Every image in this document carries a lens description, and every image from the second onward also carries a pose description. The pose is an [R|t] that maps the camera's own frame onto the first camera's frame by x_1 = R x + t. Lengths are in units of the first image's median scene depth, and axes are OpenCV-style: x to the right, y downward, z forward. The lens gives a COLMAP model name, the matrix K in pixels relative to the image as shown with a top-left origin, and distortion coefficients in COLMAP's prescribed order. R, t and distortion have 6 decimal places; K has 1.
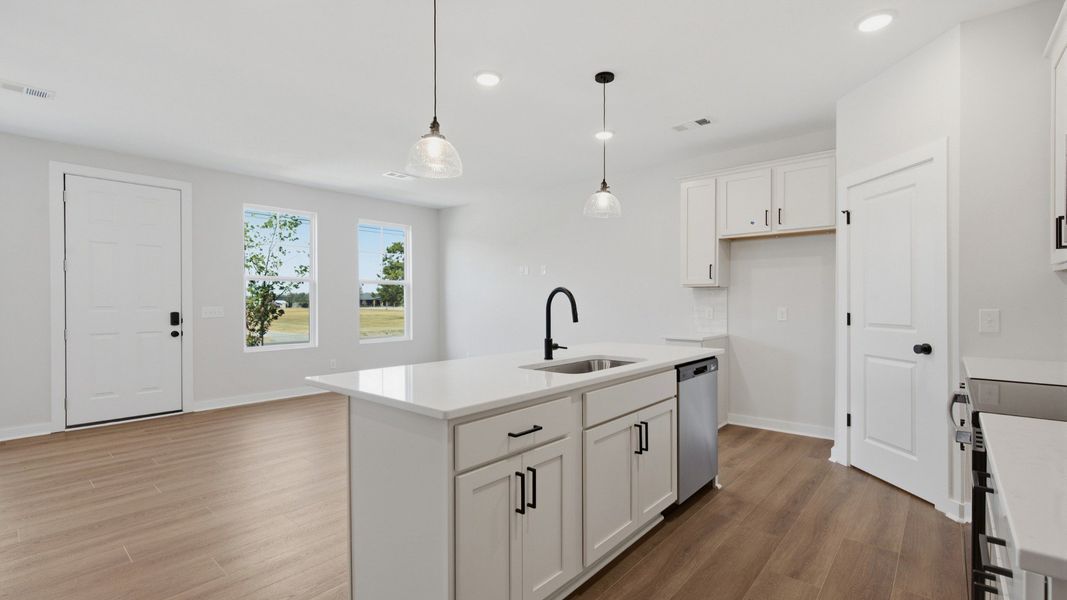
lens RADIAL K [[472.5, 0, 533.5], [0, 472.5, 300.0], [0, 0, 1]] dist [-0.001211, -0.000063]
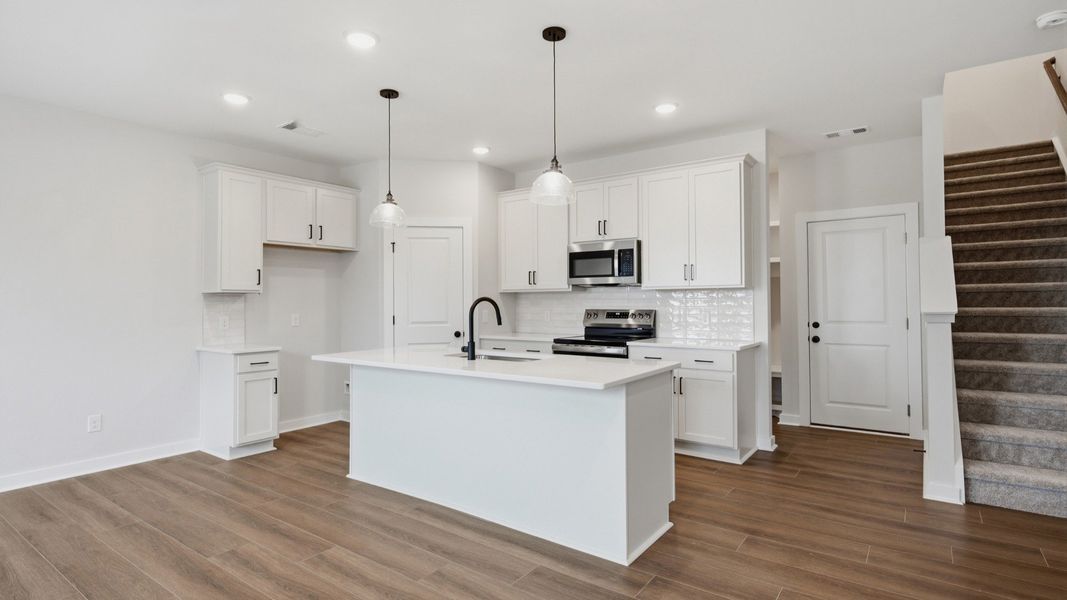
lens RADIAL K [[539.8, 0, 533.5], [0, 539.8, 300.0], [0, 0, 1]] dist [0.000421, -0.000164]
pose [[-0.083769, 0.005599, 0.996469, -1.017776], [0.004828, 0.999975, -0.005213, -0.009463], [-0.996474, 0.004374, -0.083794, 0.760774]]
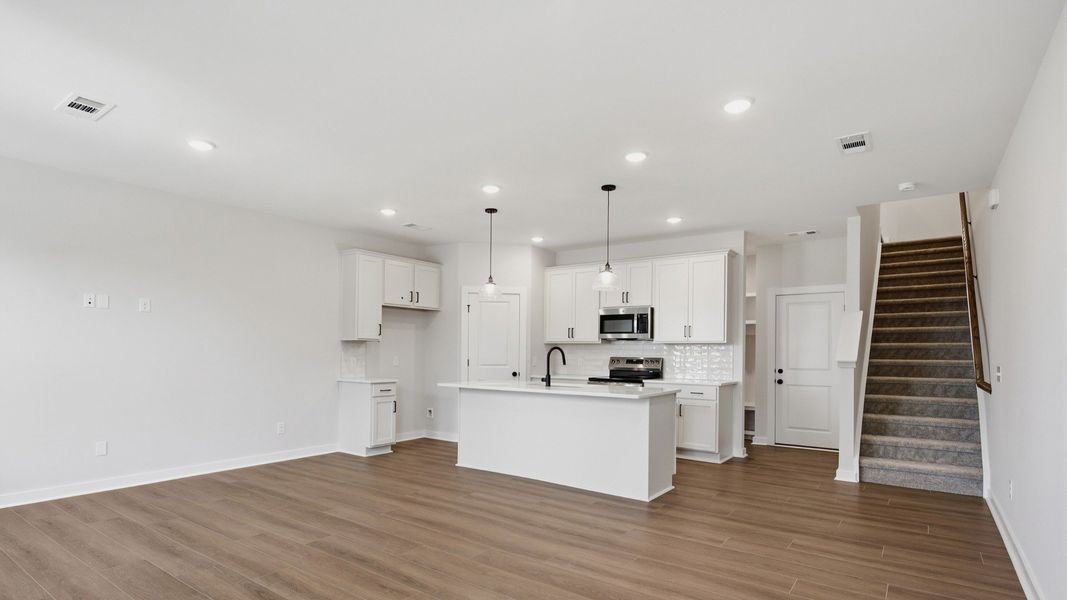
lens RADIAL K [[538.0, 0, 534.1], [0, 538.0, 357.4], [0, 0, 1]] dist [-0.000195, 0.000135]
pose [[-0.084931, -0.008329, 0.996352, -1.585212], [-0.011561, 0.999906, 0.007373, 0.000620], [-0.996320, -0.010893, -0.085019, 0.972911]]
